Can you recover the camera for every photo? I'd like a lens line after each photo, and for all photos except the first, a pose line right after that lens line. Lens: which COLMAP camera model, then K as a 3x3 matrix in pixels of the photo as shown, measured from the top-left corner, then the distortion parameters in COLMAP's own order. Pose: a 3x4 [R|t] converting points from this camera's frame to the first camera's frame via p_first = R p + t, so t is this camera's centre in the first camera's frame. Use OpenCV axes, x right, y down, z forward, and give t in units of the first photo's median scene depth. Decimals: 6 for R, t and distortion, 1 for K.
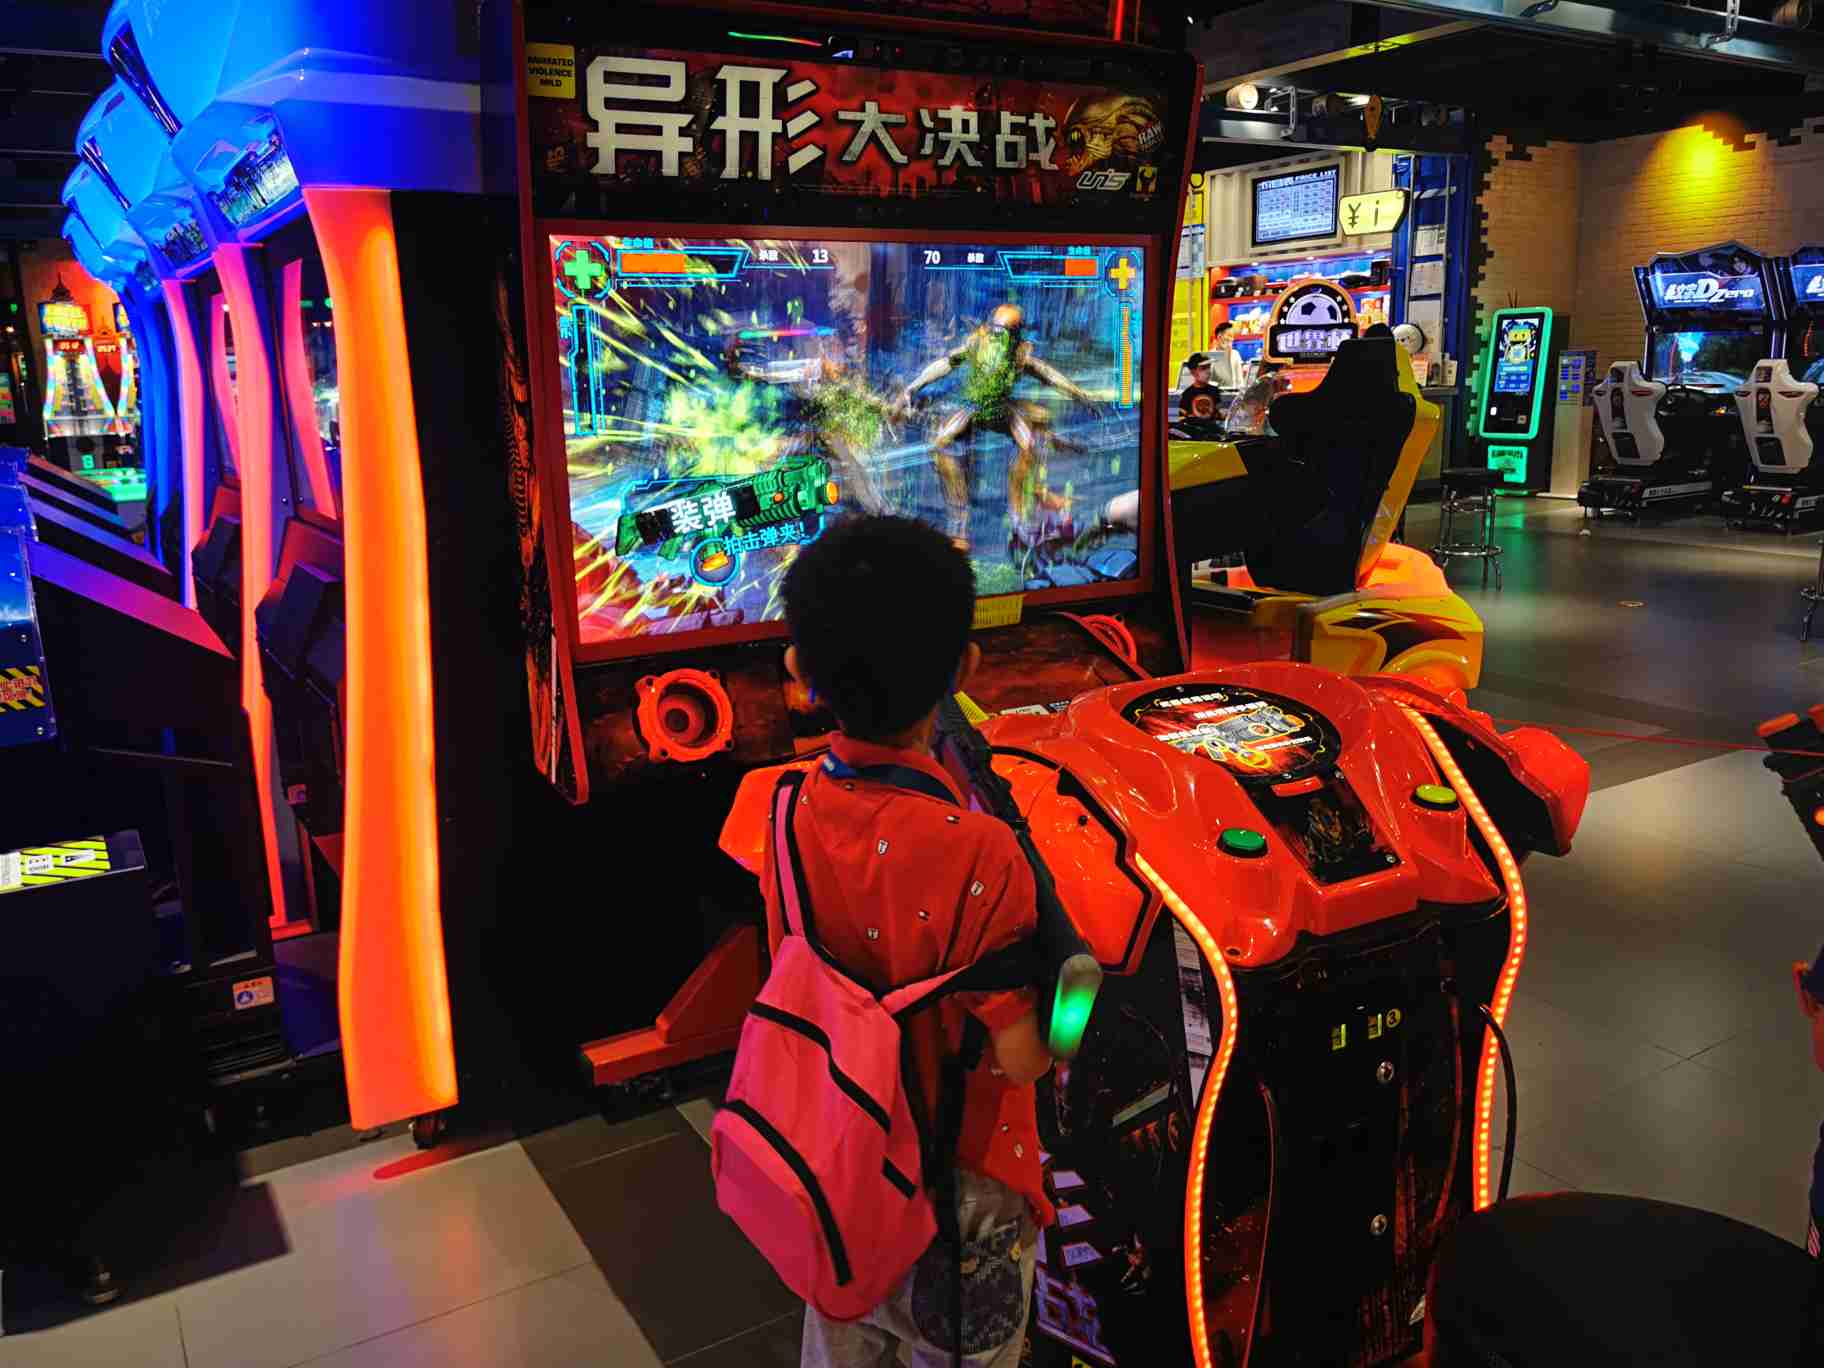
lens RADIAL K [[1465.6, 0, 916.2], [0, 1465.6, 695.8], [0, 0, 1]] dist [0.024563, -0.046649]
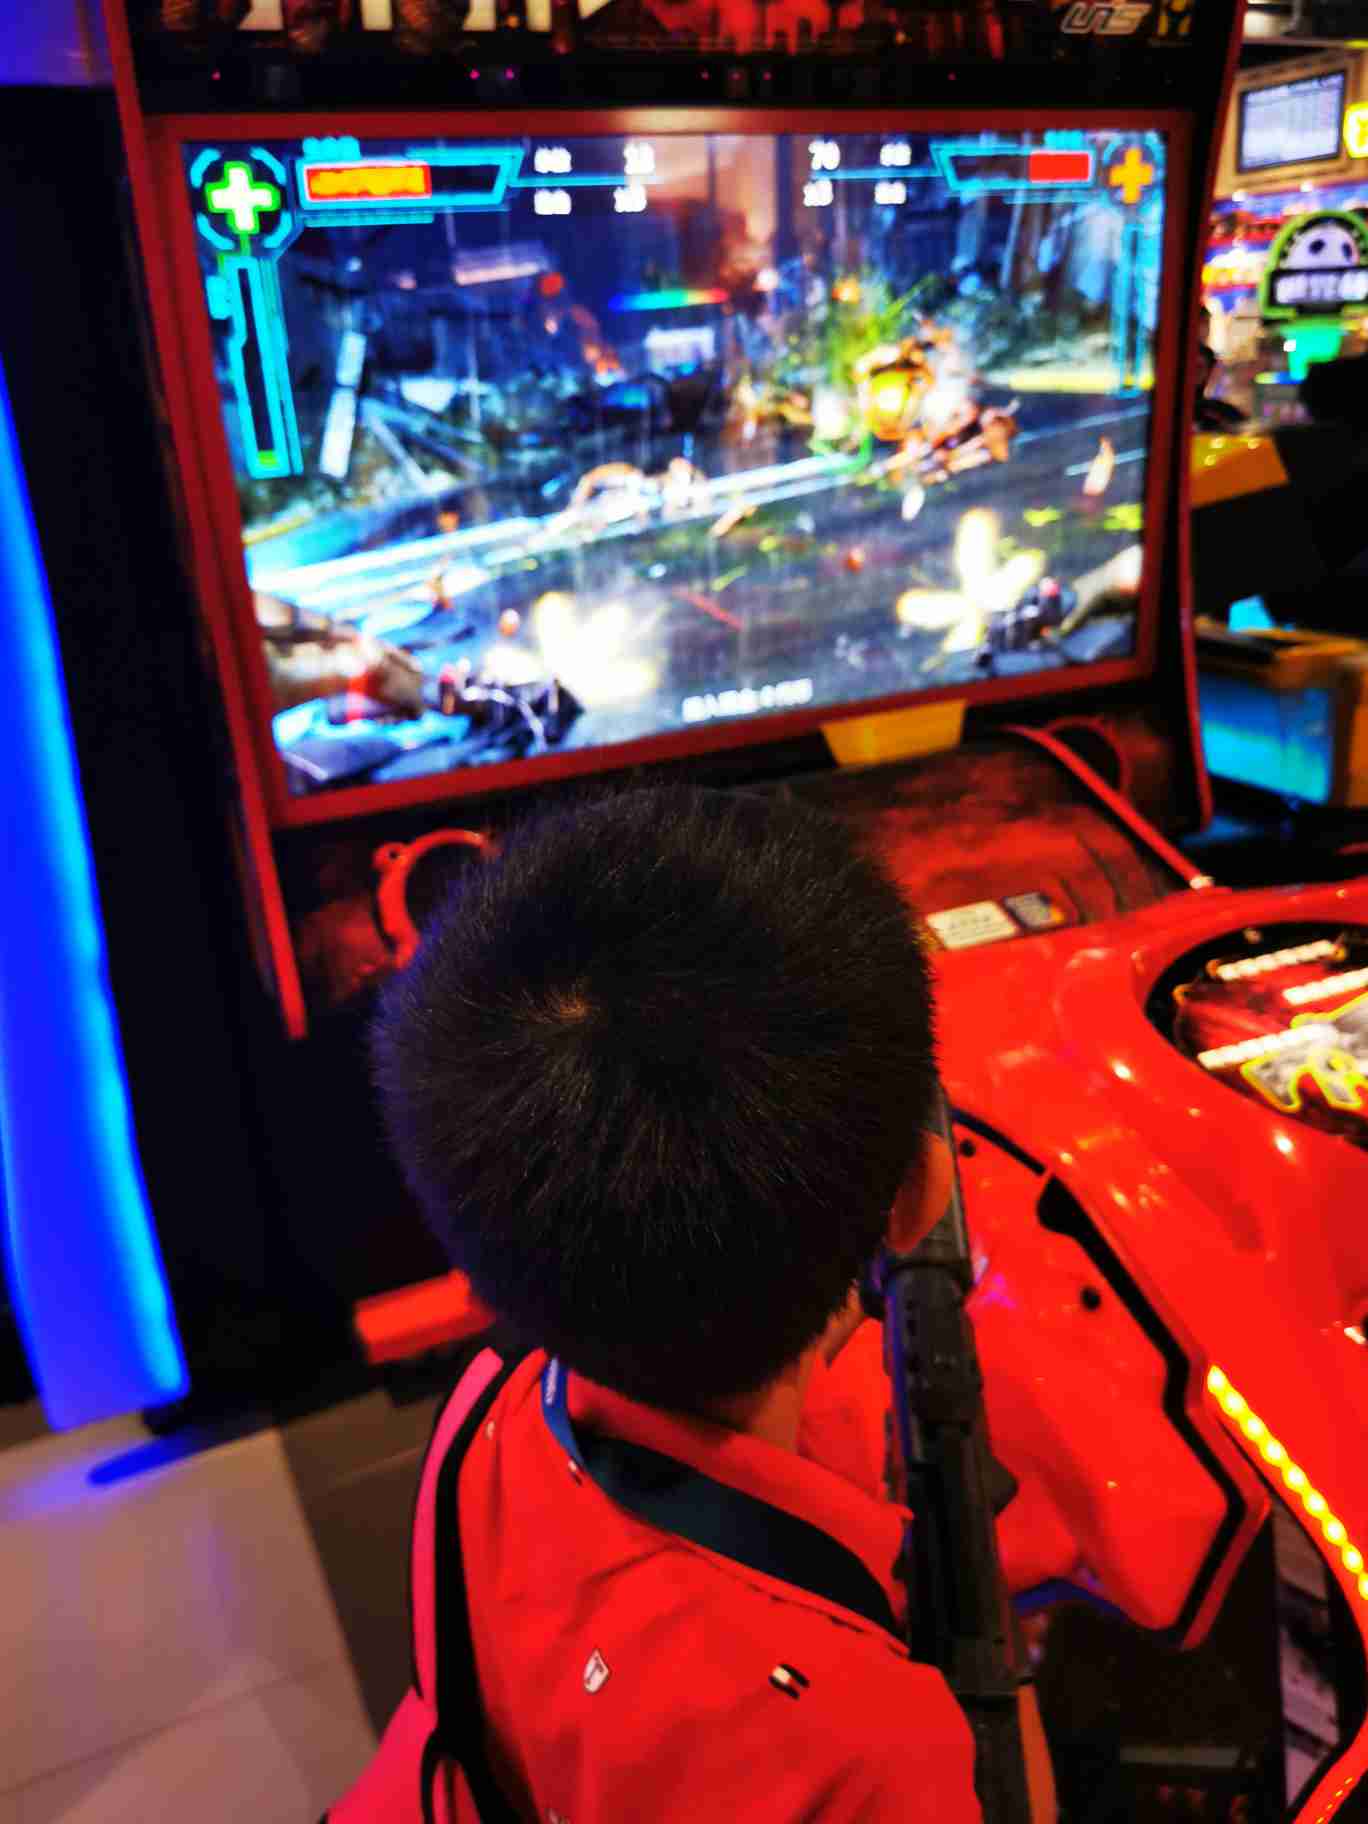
lens RADIAL K [[1465.6, 0, 679.1], [0, 1465.6, 899.1], [0, 0, 1]] dist [0.024563, -0.046649]
pose [[0.993961, 0.003779, -0.109670, 0.018268], [0.011868, 0.989844, 0.141663, -0.073083], [0.109091, -0.142109, 0.983821, 0.317485]]
